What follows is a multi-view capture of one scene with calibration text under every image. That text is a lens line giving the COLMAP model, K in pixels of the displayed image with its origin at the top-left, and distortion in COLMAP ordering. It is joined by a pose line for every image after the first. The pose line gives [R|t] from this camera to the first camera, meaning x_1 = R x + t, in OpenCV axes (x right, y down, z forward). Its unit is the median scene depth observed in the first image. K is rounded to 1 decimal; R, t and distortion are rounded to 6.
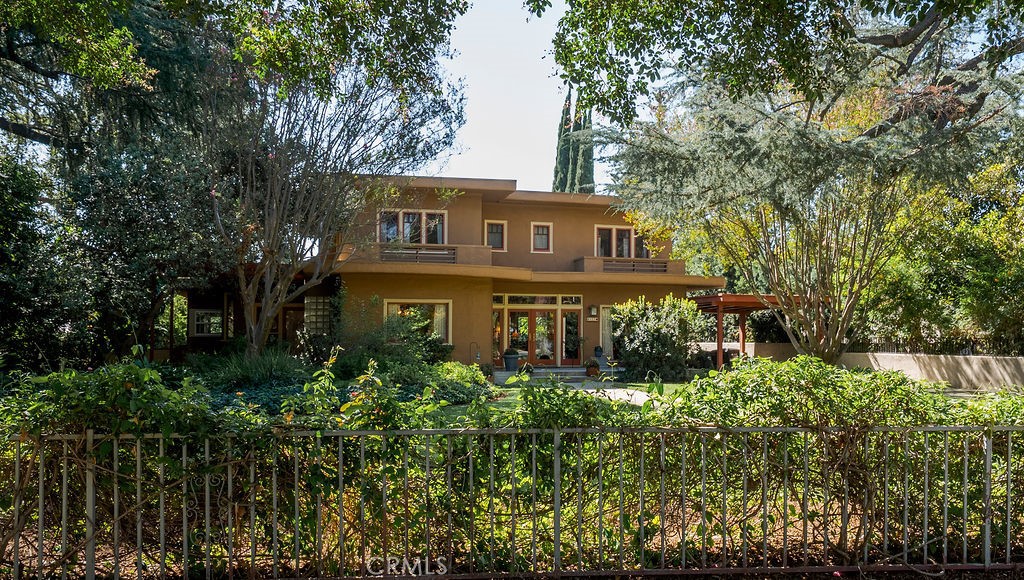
lens RADIAL K [[742.4, 0, 512.0], [0, 742.4, 290.0], [0, 0, 1]] dist [-0.004908, -0.001081]
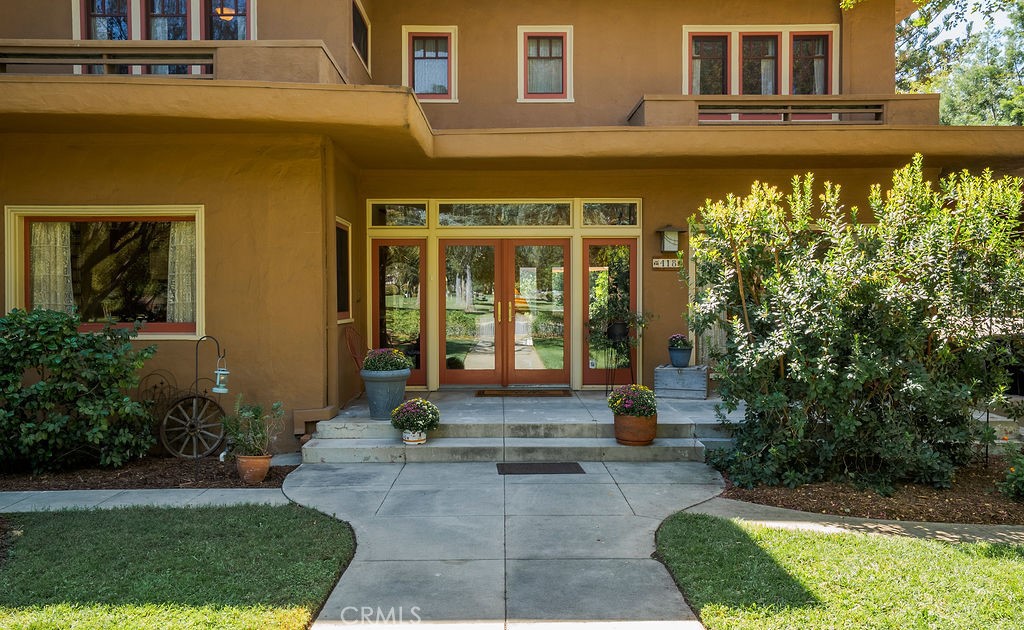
lens RADIAL K [[757.8, 0, 511.6], [0, 757.8, 280.9], [0, 0, 1]] dist [0.037741, -0.000009]
pose [[0.977104, -0.011325, -0.212461, 0.127958], [0.019863, 0.999077, 0.038094, 0.036727], [0.211833, -0.041442, 0.976427, 0.691408]]
